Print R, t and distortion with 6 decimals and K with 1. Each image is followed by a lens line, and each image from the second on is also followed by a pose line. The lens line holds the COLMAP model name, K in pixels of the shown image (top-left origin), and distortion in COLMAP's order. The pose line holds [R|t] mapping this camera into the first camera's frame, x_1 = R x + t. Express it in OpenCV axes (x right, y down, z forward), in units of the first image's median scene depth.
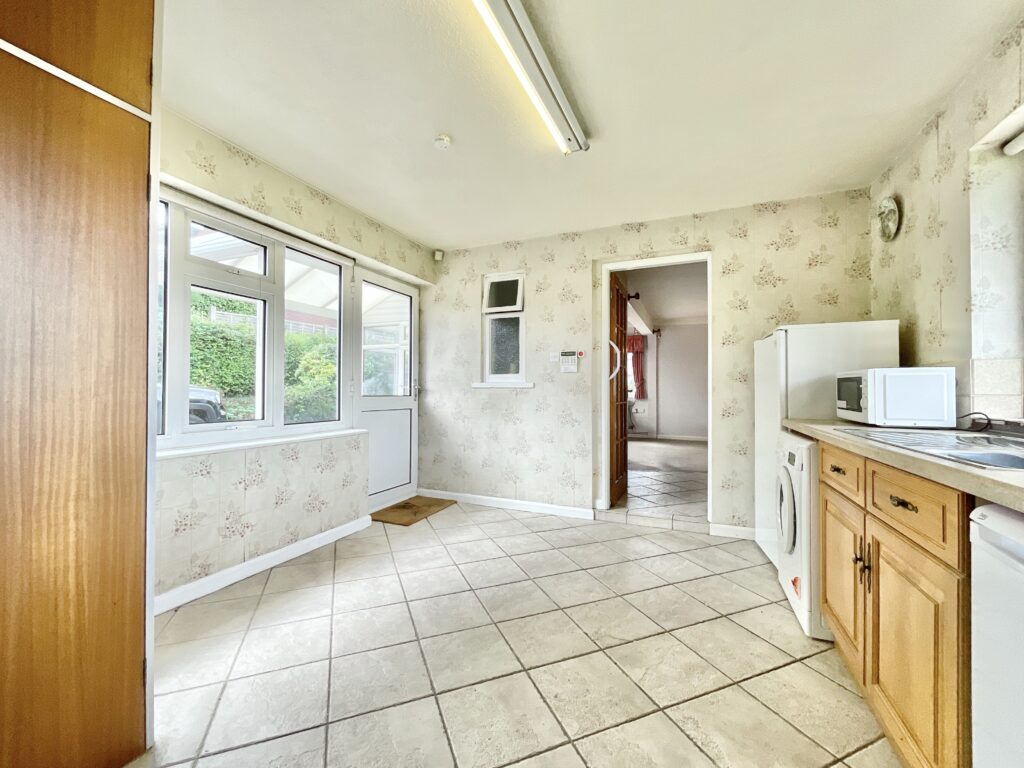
lens RADIAL K [[420.2, 0, 511.5], [0, 420.2, 386.3], [0, 0, 1]] dist [-0.002896, -0.000284]
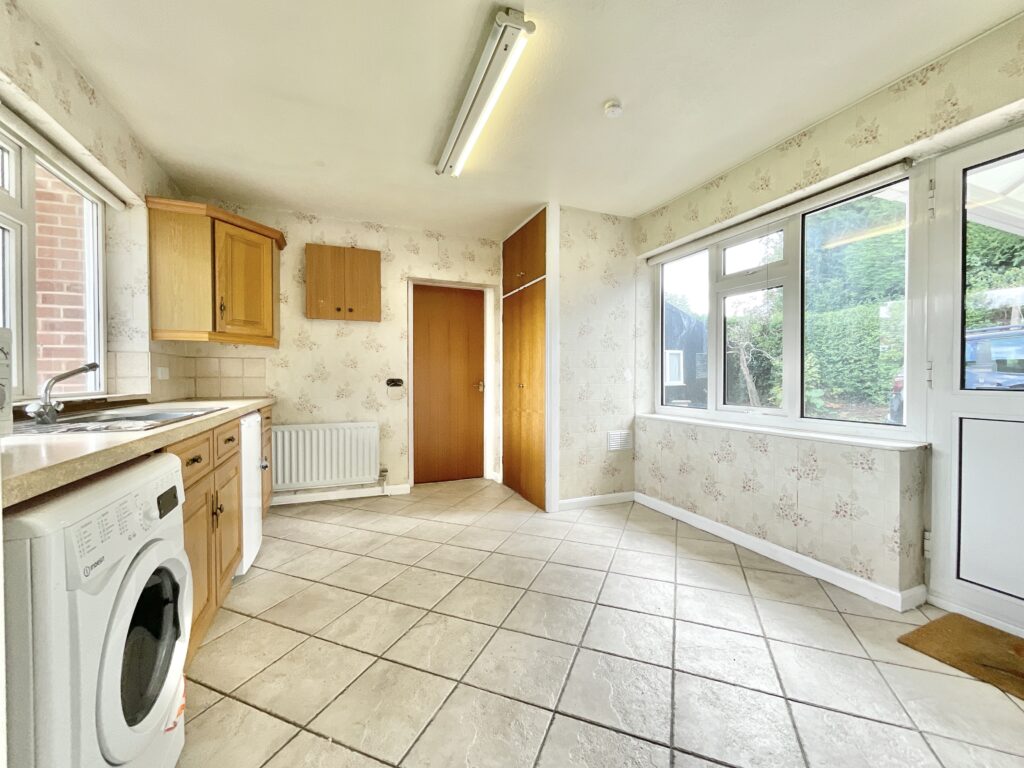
lens RADIAL K [[420.2, 0, 512.3], [0, 420.2, 384.0], [0, 0, 1]] dist [-0.002896, -0.000284]
pose [[-0.700075, 0.008696, -0.714017, 0.596210], [0.006453, 0.999962, 0.005851, 0.013963], [0.714041, -0.000511, -0.700104, 1.355374]]
